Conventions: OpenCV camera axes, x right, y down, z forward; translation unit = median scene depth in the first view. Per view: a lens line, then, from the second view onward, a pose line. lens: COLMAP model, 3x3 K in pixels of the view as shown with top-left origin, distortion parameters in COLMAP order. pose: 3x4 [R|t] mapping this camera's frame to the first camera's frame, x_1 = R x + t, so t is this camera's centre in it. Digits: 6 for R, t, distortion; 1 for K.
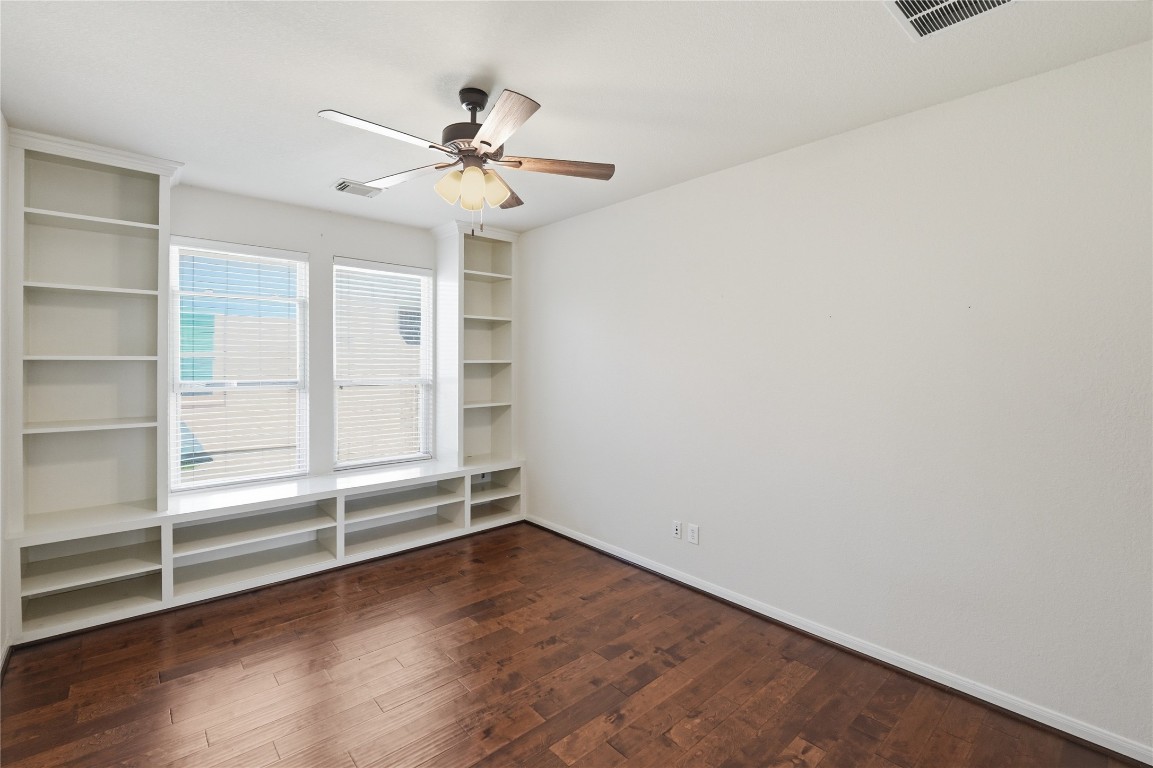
lens RADIAL K [[531.6, 0, 578.9], [0, 531.6, 367.8], [0, 0, 1]] dist [-0.027144, 0.000045]
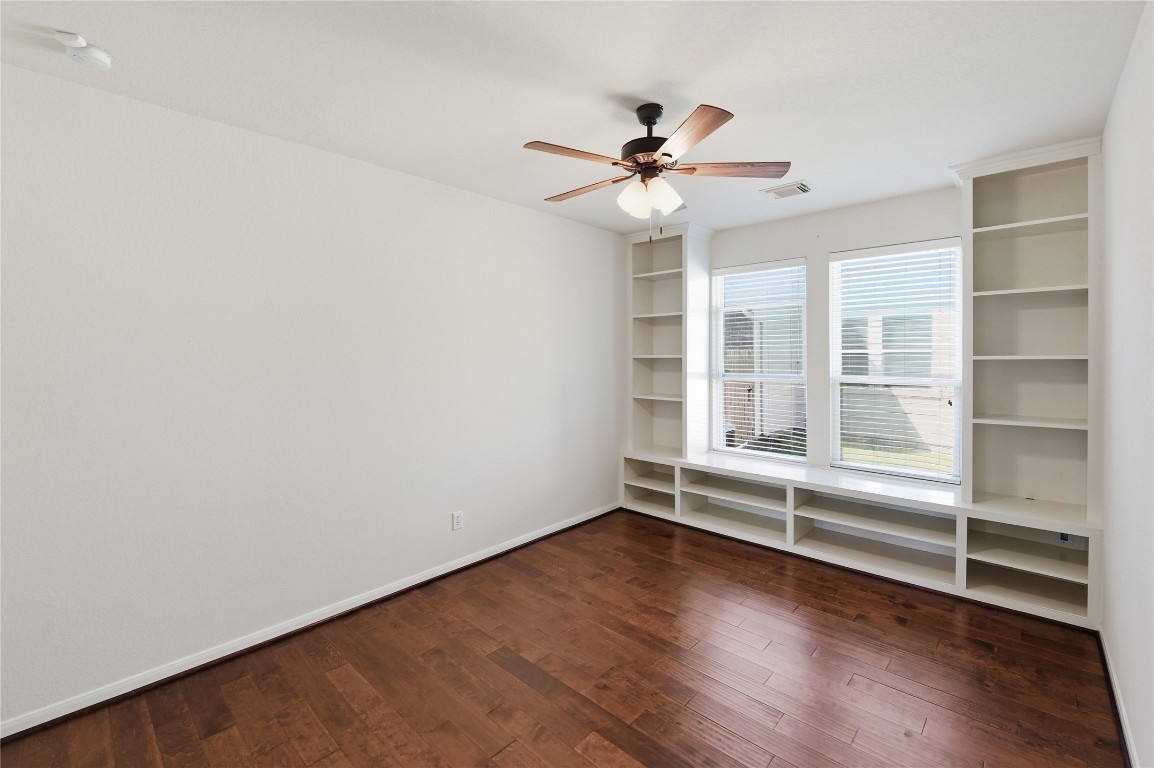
lens RADIAL K [[499.5, 0, 575.3], [0, 499.5, 362.7], [0, 0, 1]] dist [-0.011482, 0.000050]
pose [[0.031595, 0.002891, -0.999497, 0.645207], [-0.011842, 0.999927, 0.002518, -0.001925], [0.999431, 0.011757, 0.031627, 0.649443]]
